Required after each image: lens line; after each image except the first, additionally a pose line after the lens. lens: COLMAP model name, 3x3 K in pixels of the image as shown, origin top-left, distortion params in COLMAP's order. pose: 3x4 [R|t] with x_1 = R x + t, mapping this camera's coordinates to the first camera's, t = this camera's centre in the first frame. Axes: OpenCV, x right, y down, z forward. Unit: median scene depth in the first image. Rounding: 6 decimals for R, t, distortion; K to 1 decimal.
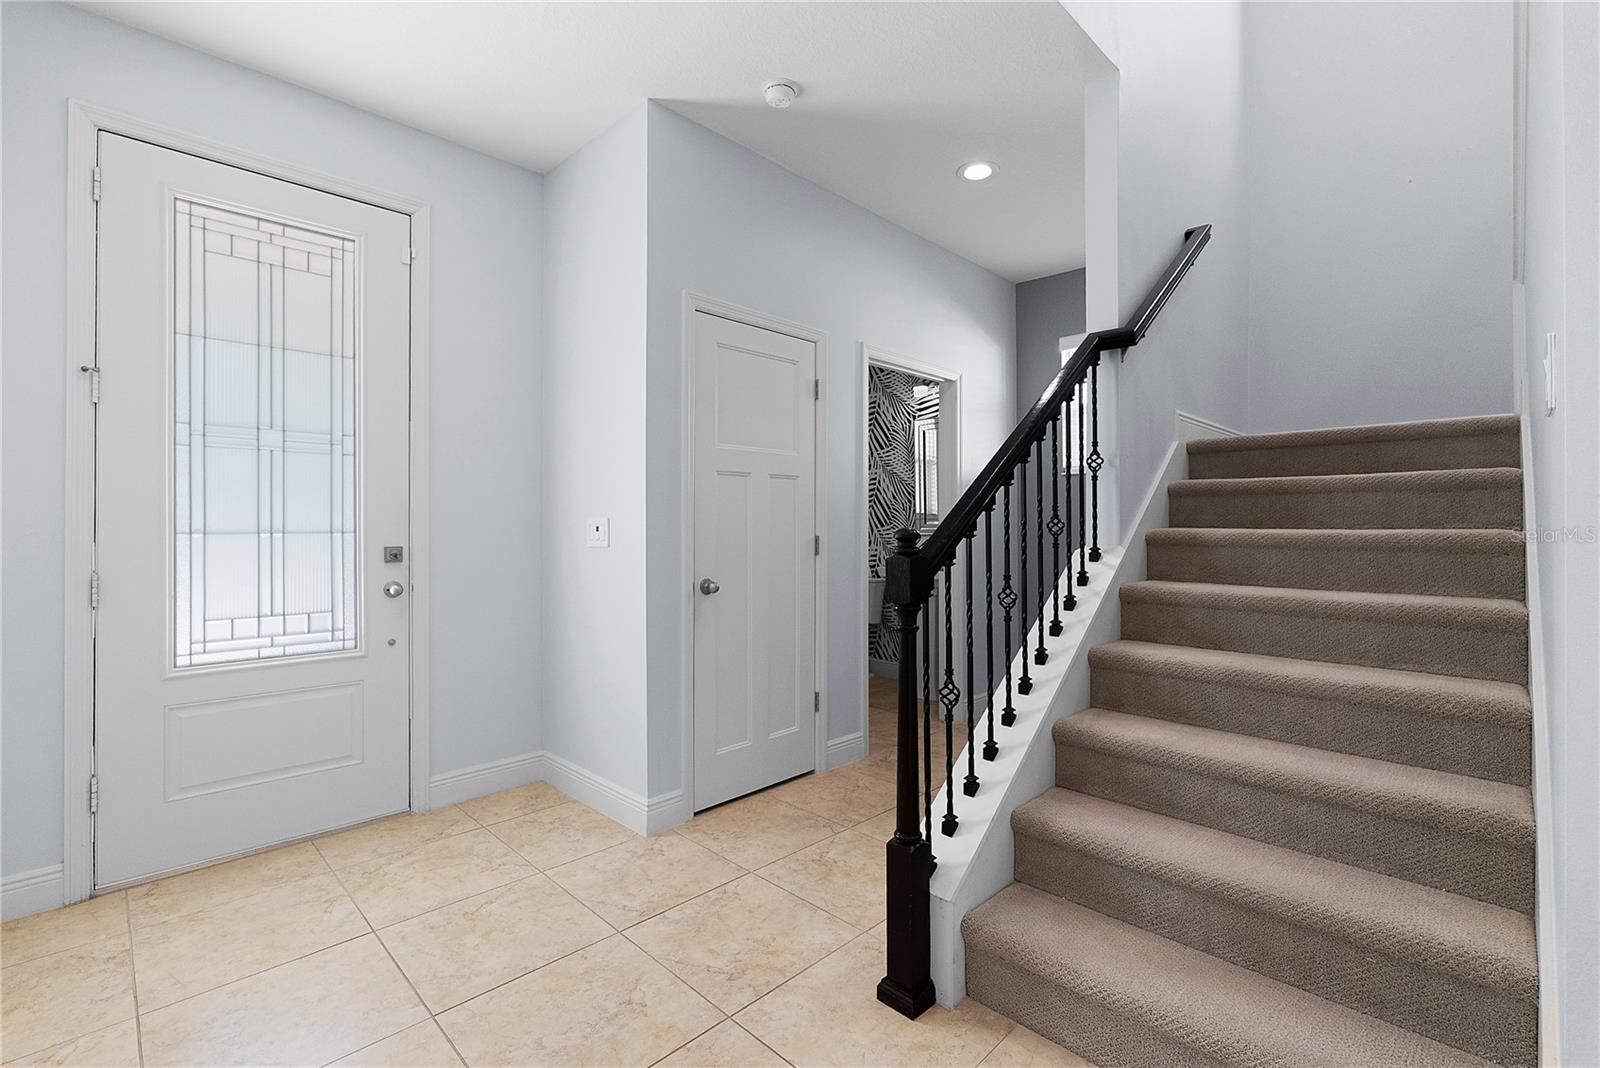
lens RADIAL K [[713.8, 0, 796.1], [0, 713.8, 531.8], [0, 0, 1]] dist [0.014195, -0.000061]
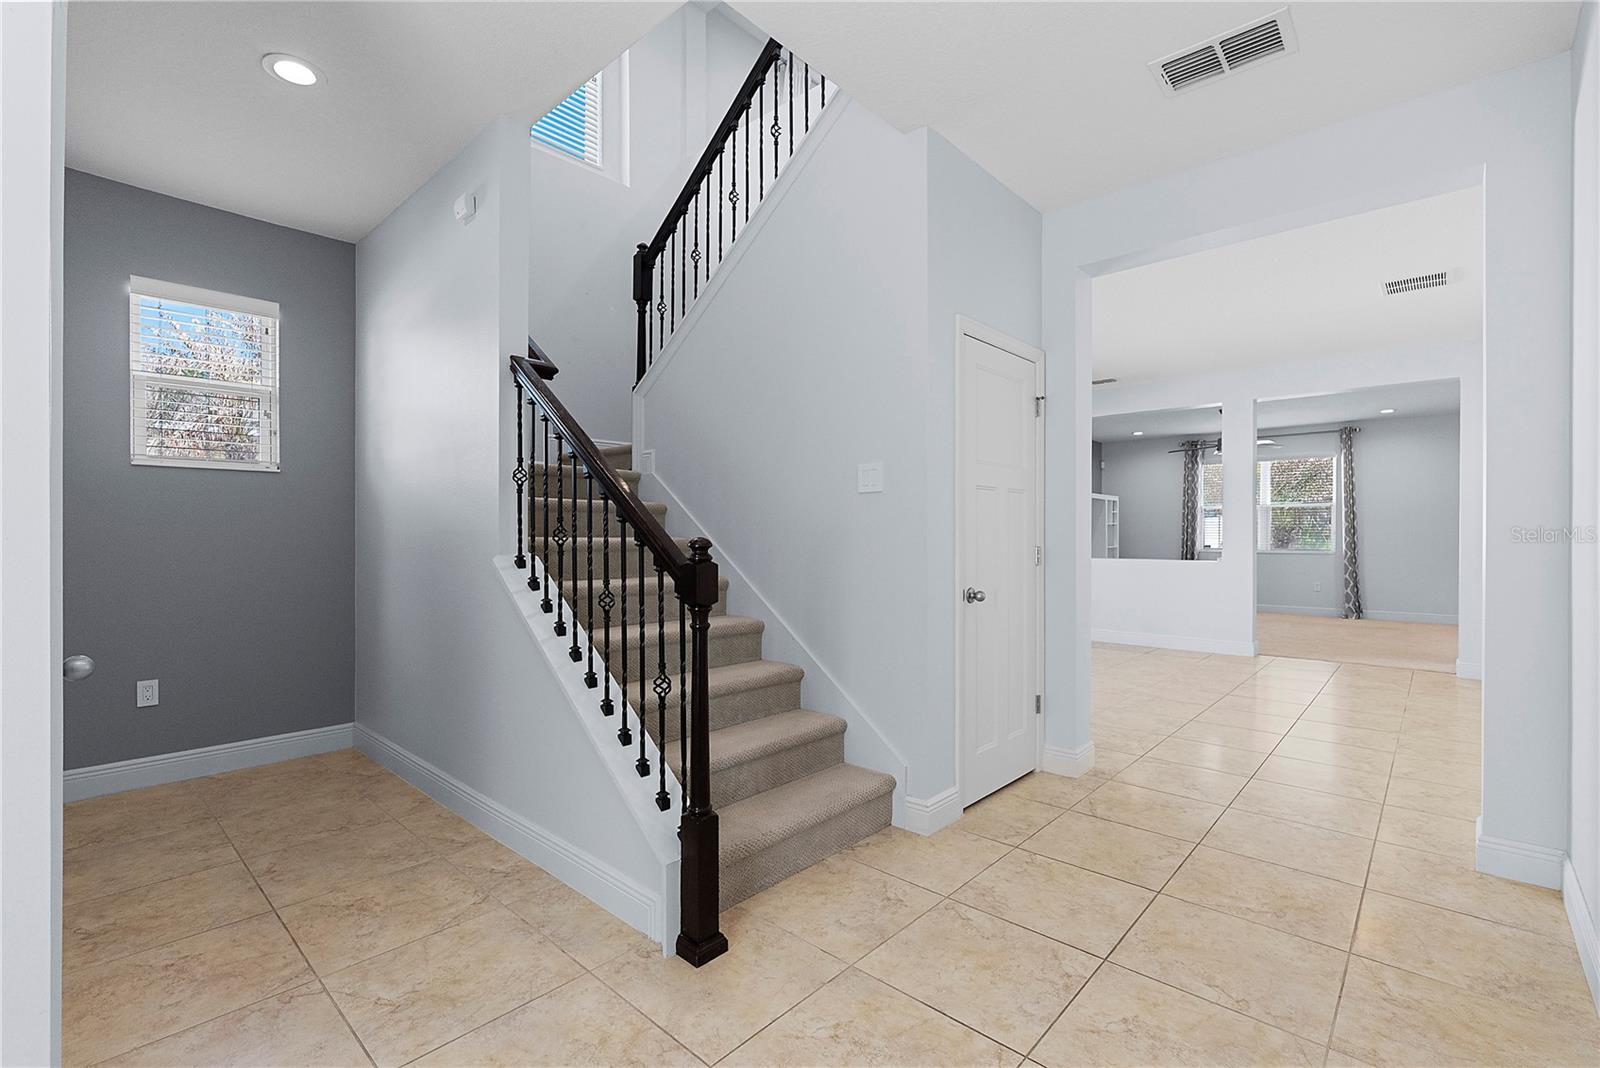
lens RADIAL K [[713.8, 0, 795.0], [0, 713.8, 537.0], [0, 0, 1]] dist [0.014195, -0.000061]
pose [[-0.049659, 0.005844, 0.998749, -0.926496], [0.005519, 0.999969, -0.005577, 0.002138], [-0.998751, 0.005235, -0.049690, 0.847135]]
